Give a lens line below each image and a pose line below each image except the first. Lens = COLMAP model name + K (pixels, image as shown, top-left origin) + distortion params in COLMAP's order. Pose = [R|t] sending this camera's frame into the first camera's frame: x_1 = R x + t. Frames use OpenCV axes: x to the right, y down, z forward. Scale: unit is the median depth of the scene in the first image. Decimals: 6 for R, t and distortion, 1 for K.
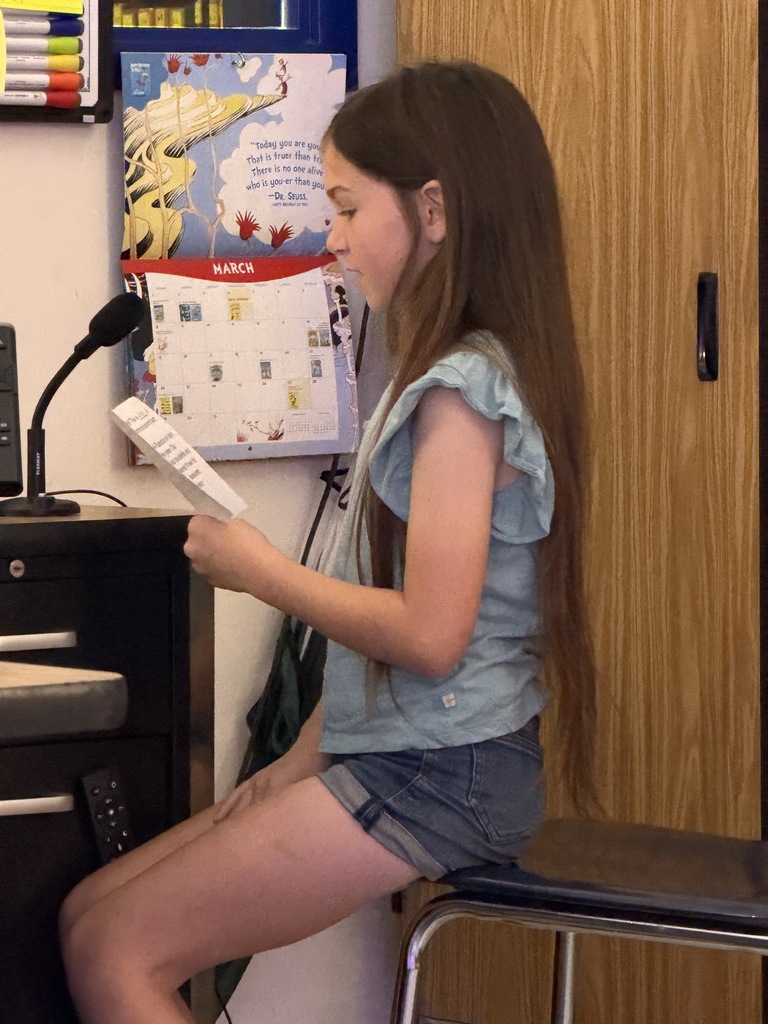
lens RADIAL K [[5933.4, 0, 384.0], [0, 5933.4, 512.0], [0, 0, 1]] dist [0.080518, 5.602819]
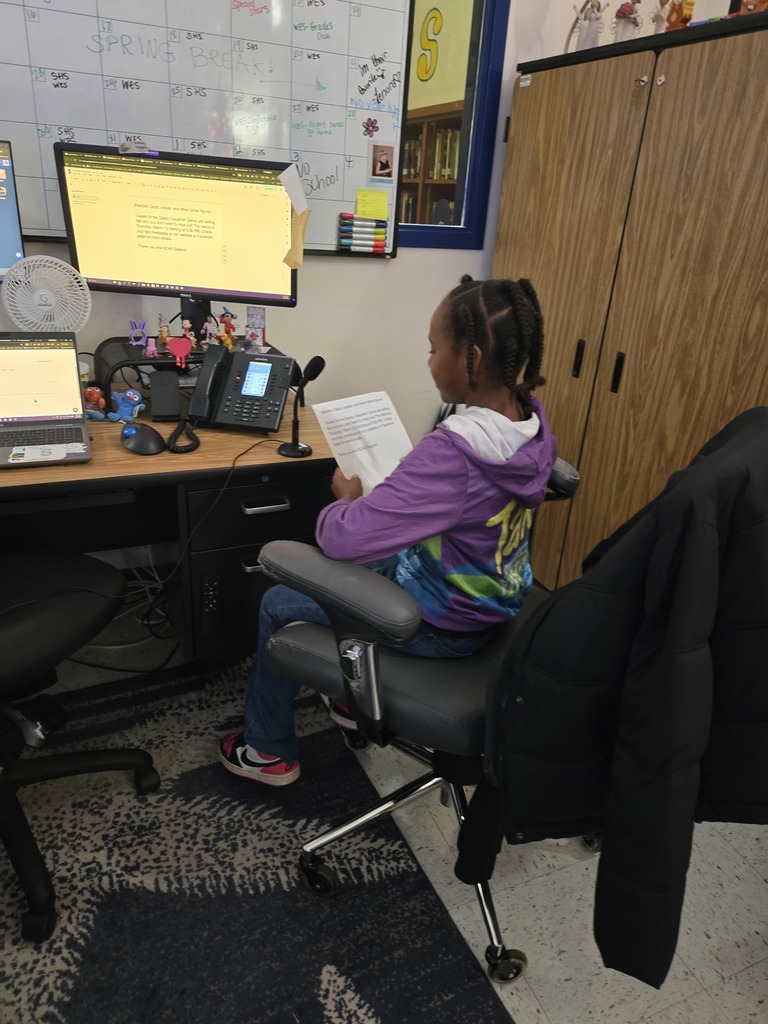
lens RADIAL K [[727.4, 0, 371.3], [0, 727.4, 512.2], [0, 0, 1]] dist [0.079235, -0.079771]
pose [[0.970532, 0.152660, -0.186447, 0.032312], [-0.078892, 0.932384, 0.352754, -0.074128], [0.227691, -0.327650, 0.916953, 0.583512]]
